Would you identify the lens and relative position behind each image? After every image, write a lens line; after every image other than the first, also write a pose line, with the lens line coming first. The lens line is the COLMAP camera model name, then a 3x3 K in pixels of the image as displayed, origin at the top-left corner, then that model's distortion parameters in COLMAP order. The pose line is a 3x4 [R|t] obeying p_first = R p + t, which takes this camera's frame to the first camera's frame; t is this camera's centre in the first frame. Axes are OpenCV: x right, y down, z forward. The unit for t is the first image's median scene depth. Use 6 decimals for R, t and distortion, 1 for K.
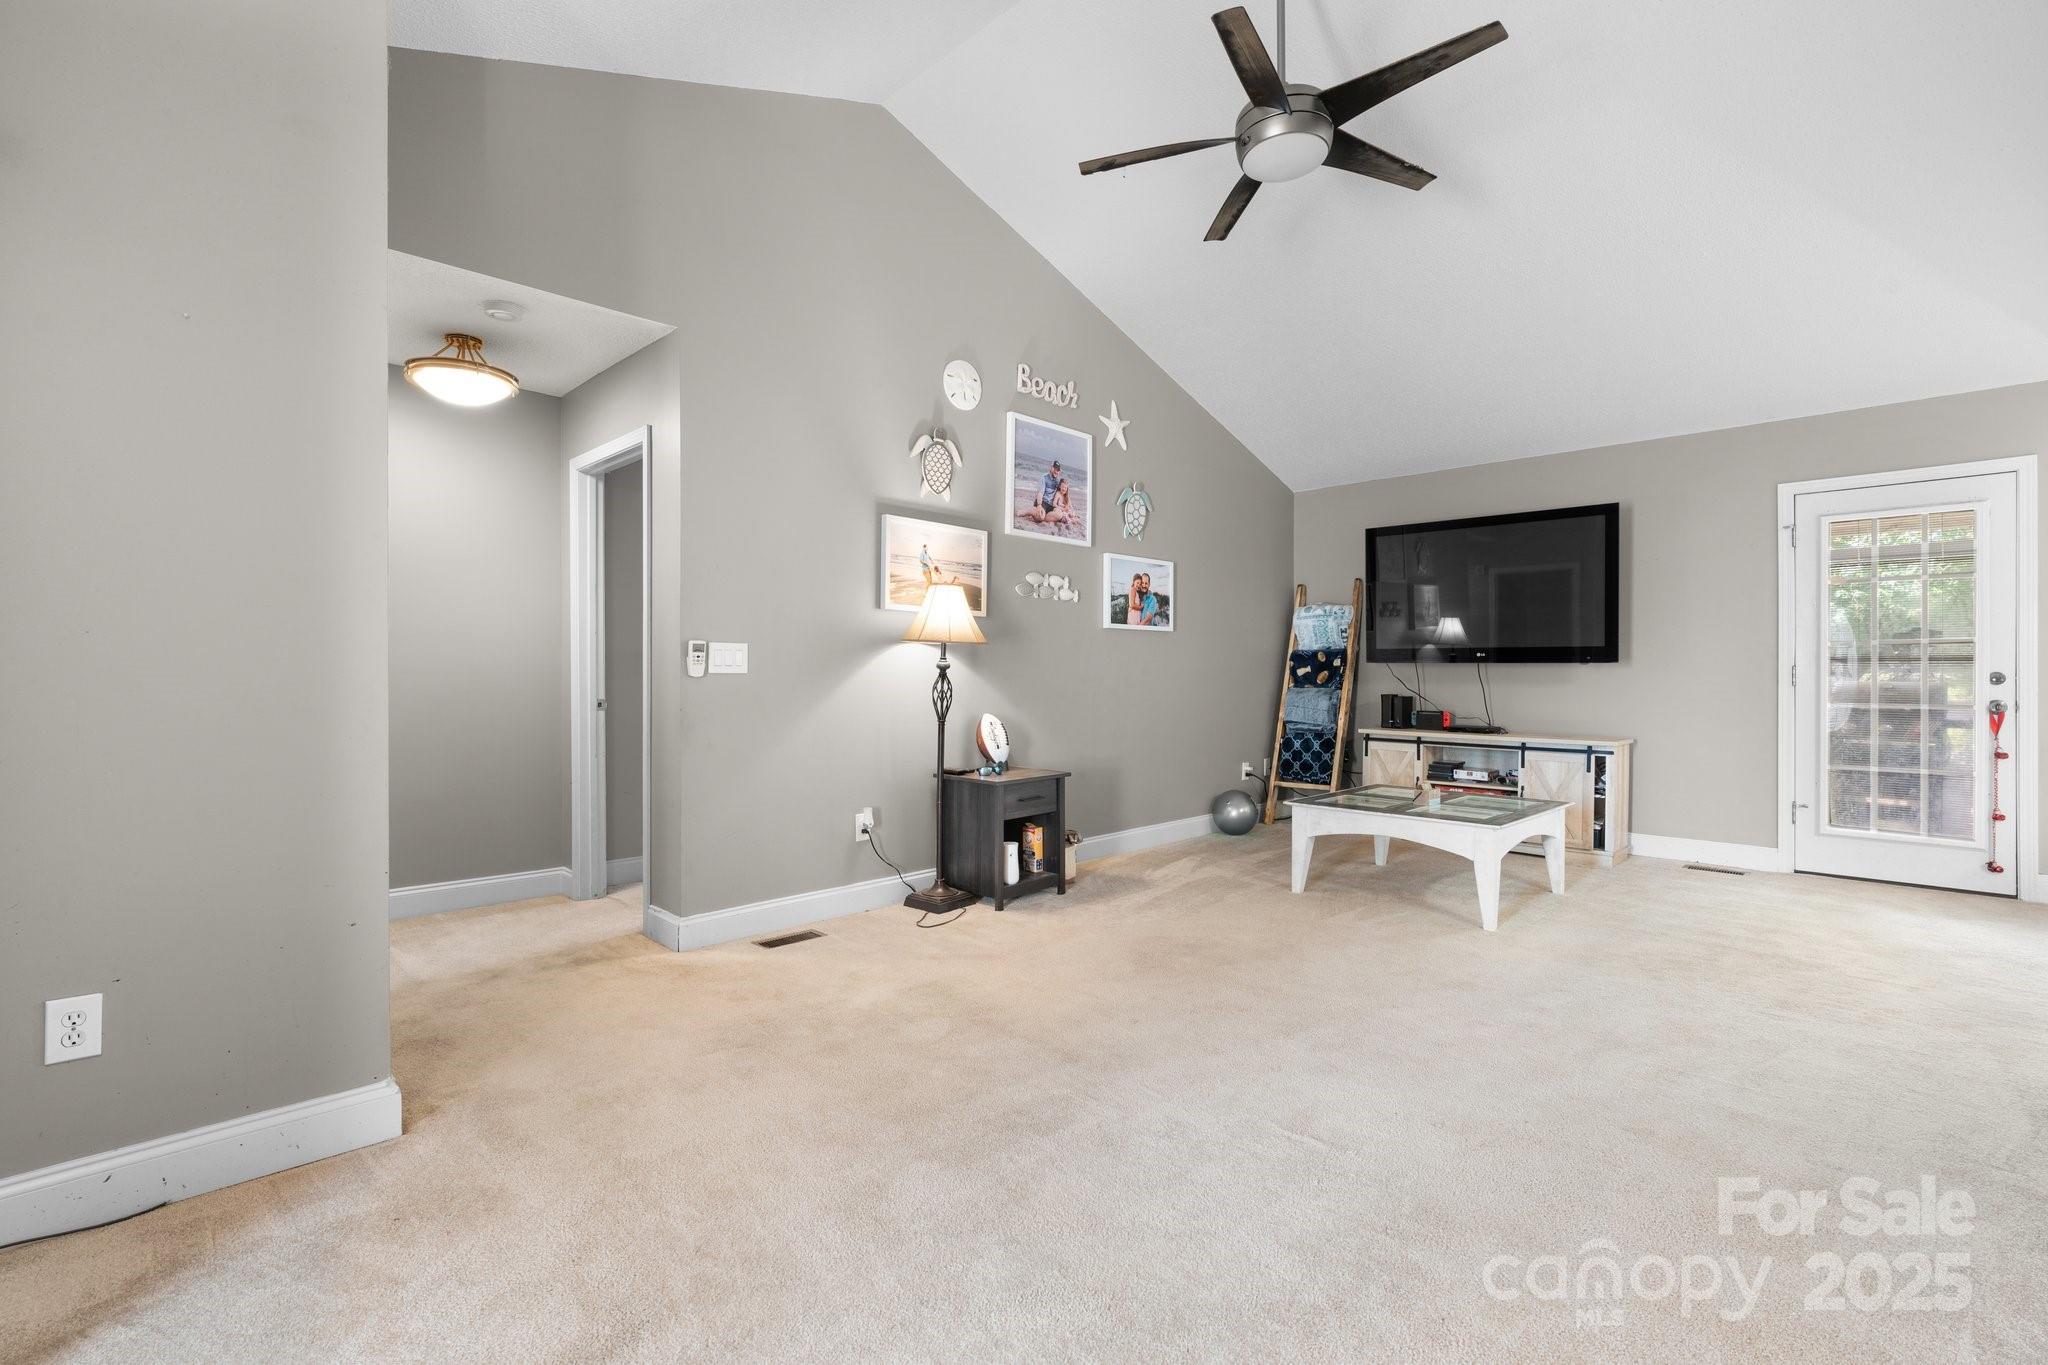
lens RADIAL K [[931.7, 0, 1033.1], [0, 931.7, 670.8], [0, 0, 1]] dist [0.001065, 0.000384]
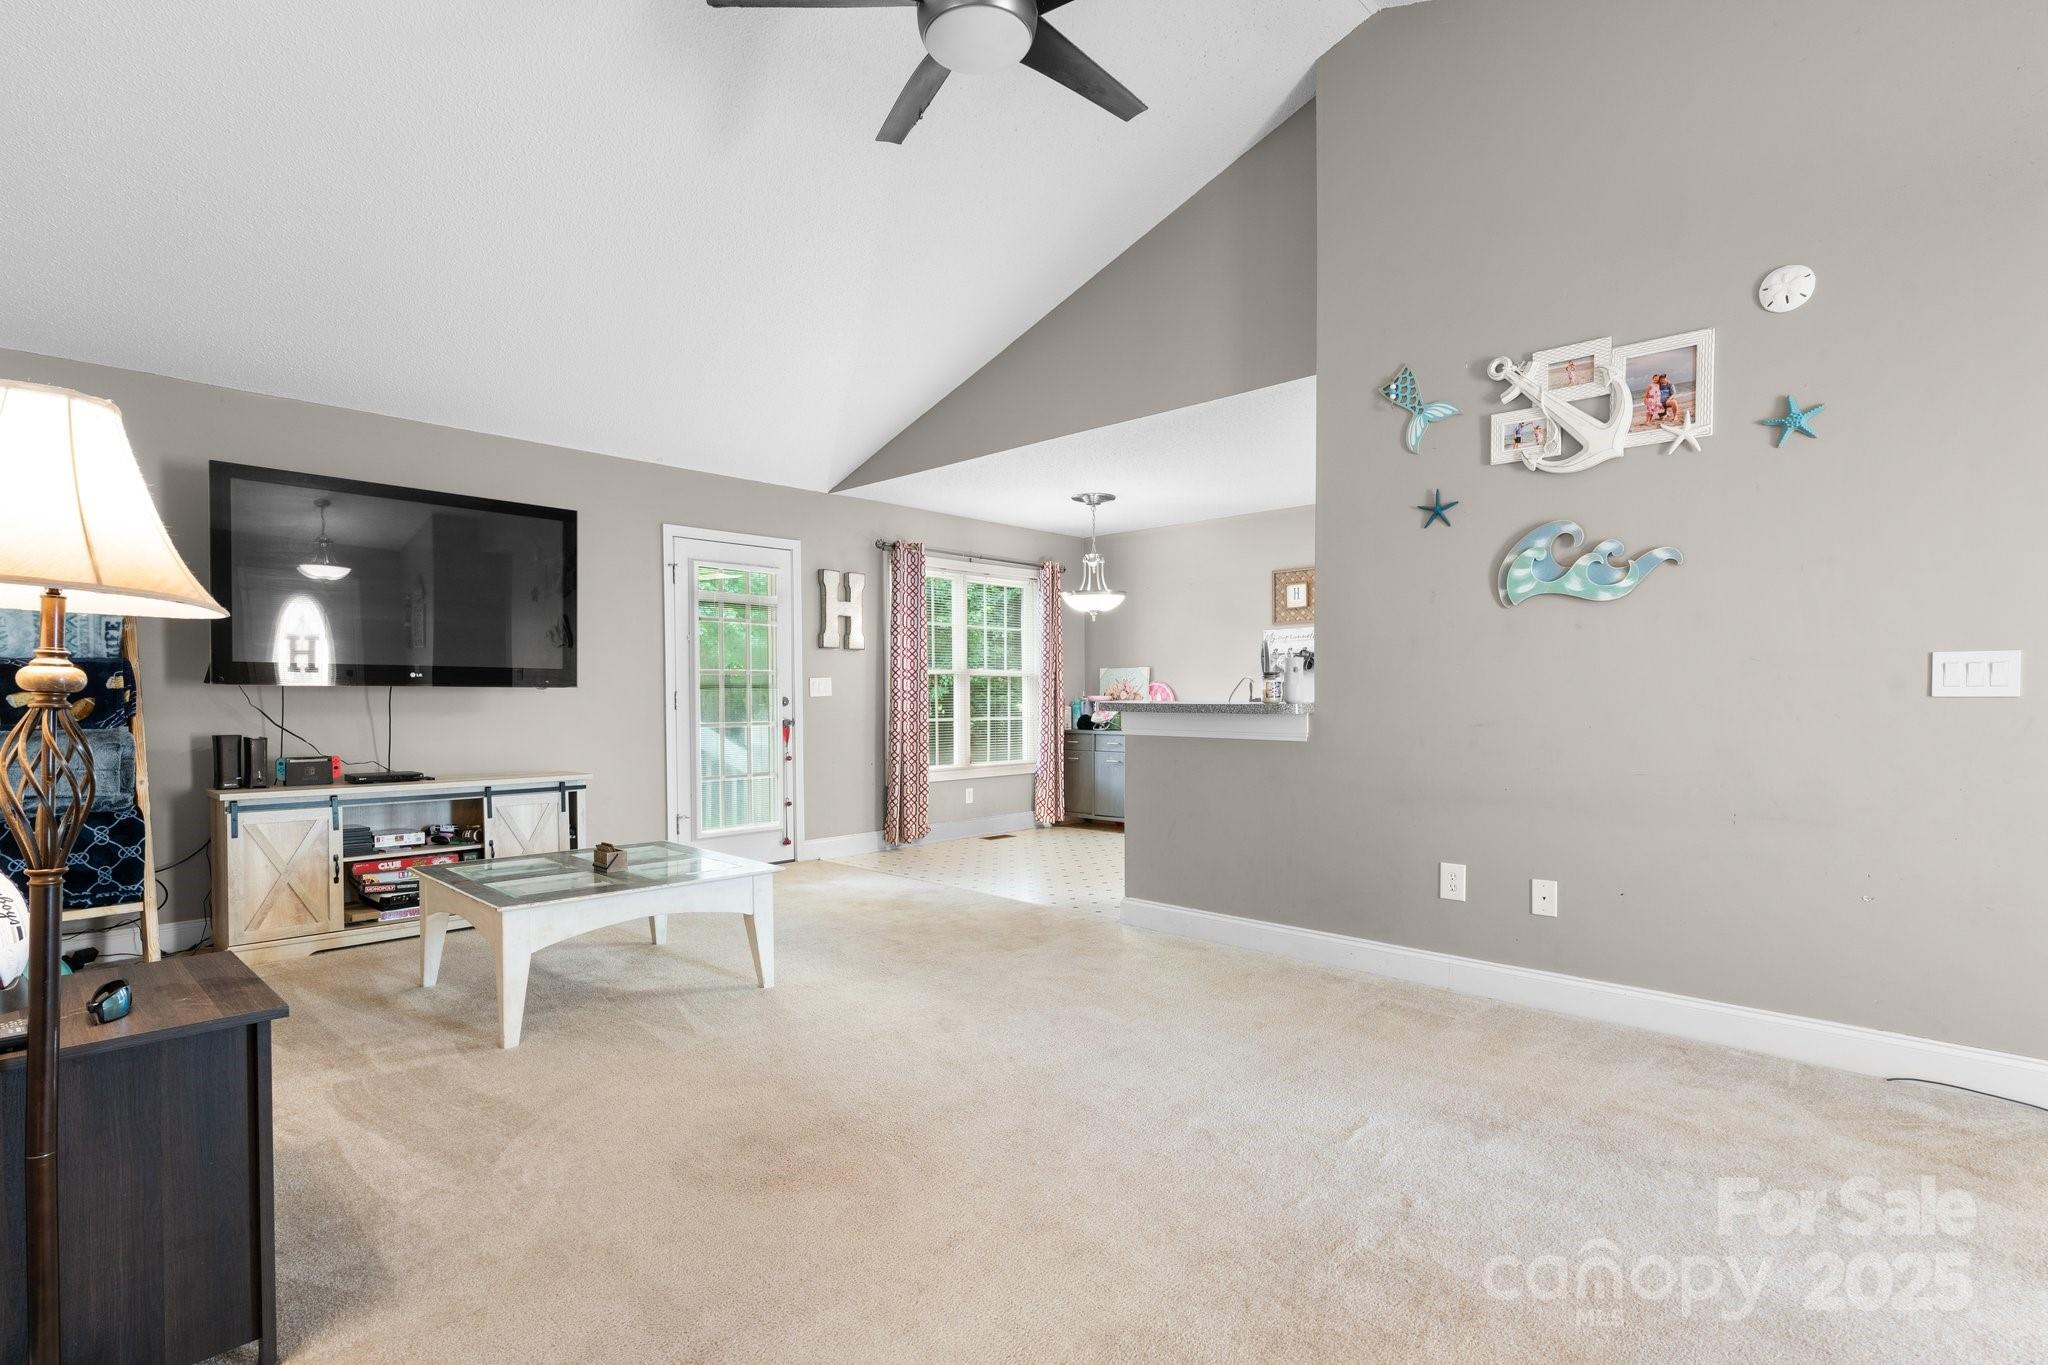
lens RADIAL K [[1017.1, 0, 1032.1], [0, 1017.1, 704.2], [0, 0, 1]] dist [-0.004734, -0.000136]
pose [[-0.038670, -0.010425, 0.999198, -0.363295], [-0.000087, 0.999946, 0.010430, -0.002689], [-0.999252, 0.000317, -0.038669, 0.567950]]
